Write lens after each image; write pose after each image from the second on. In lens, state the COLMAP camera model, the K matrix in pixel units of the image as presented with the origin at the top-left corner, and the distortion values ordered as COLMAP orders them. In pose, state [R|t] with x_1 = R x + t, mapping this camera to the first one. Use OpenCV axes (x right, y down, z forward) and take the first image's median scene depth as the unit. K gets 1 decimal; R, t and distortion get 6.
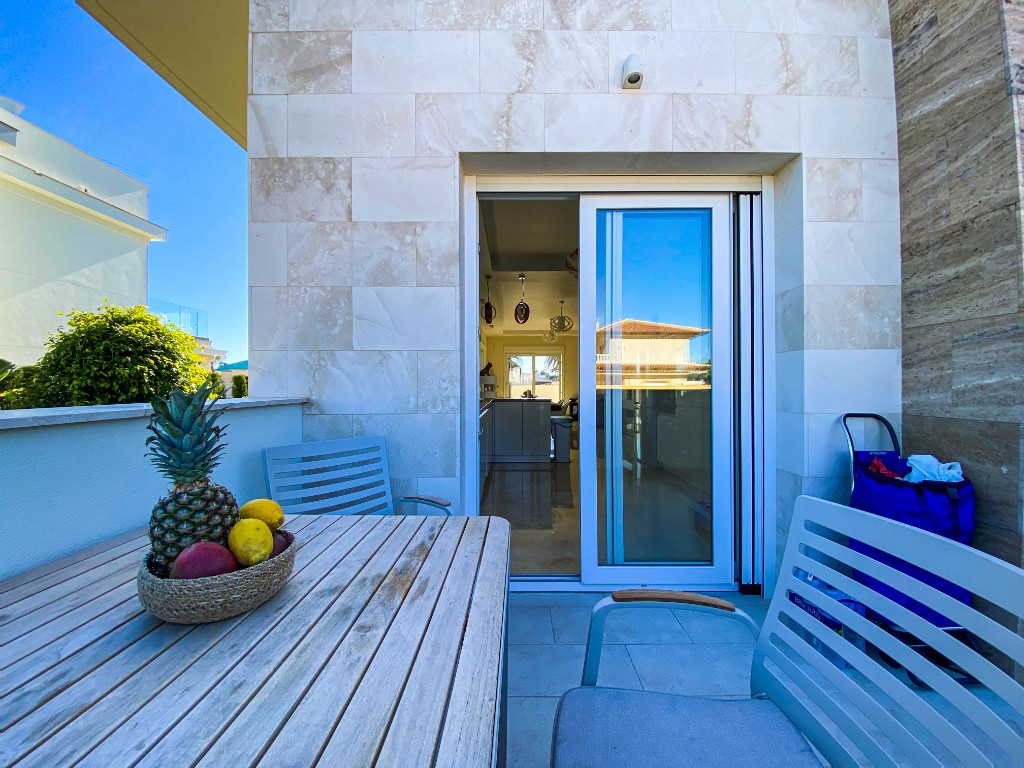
lens RADIAL K [[413.6, 0, 512.0], [0, 413.6, 384.0], [0, 0, 1]] dist [0.029299, -0.027520]
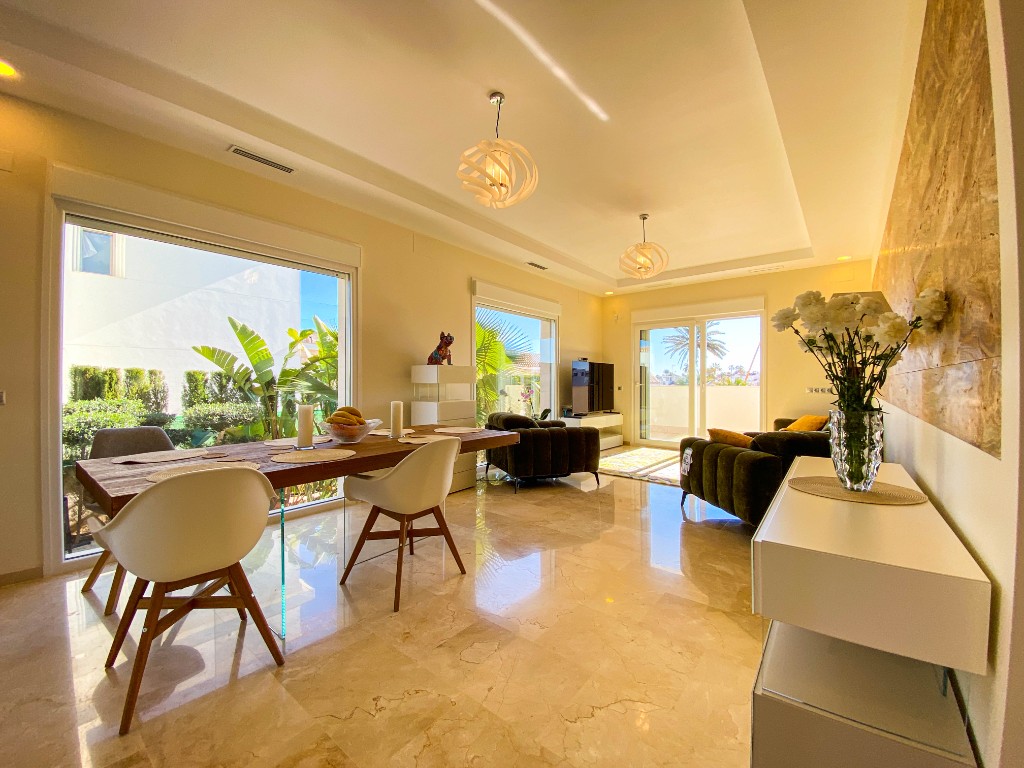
lens RADIAL K [[413.6, 0, 512.0], [0, 413.6, 384.0], [0, 0, 1]] dist [0.029299, -0.027520]
pose [[0.779808, 0.004354, -0.626004, 1.390559], [-0.003031, 0.999990, 0.003180, -0.002302], [0.626012, -0.000582, 0.779813, 3.429515]]
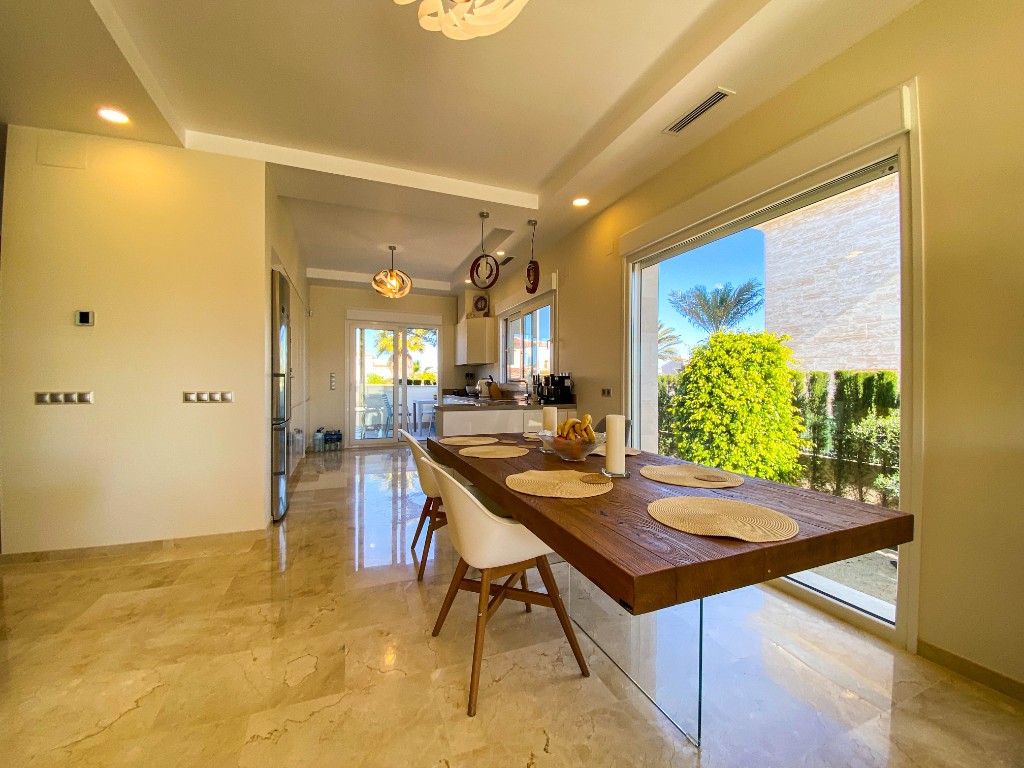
lens RADIAL K [[413.6, 0, 512.0], [0, 413.6, 384.0], [0, 0, 1]] dist [0.029299, -0.027520]
pose [[-0.928818, -0.000488, -0.370536, 0.700580], [-0.001616, 0.999995, 0.002733, -0.004850], [0.370533, 0.003137, -0.928814, 5.002642]]
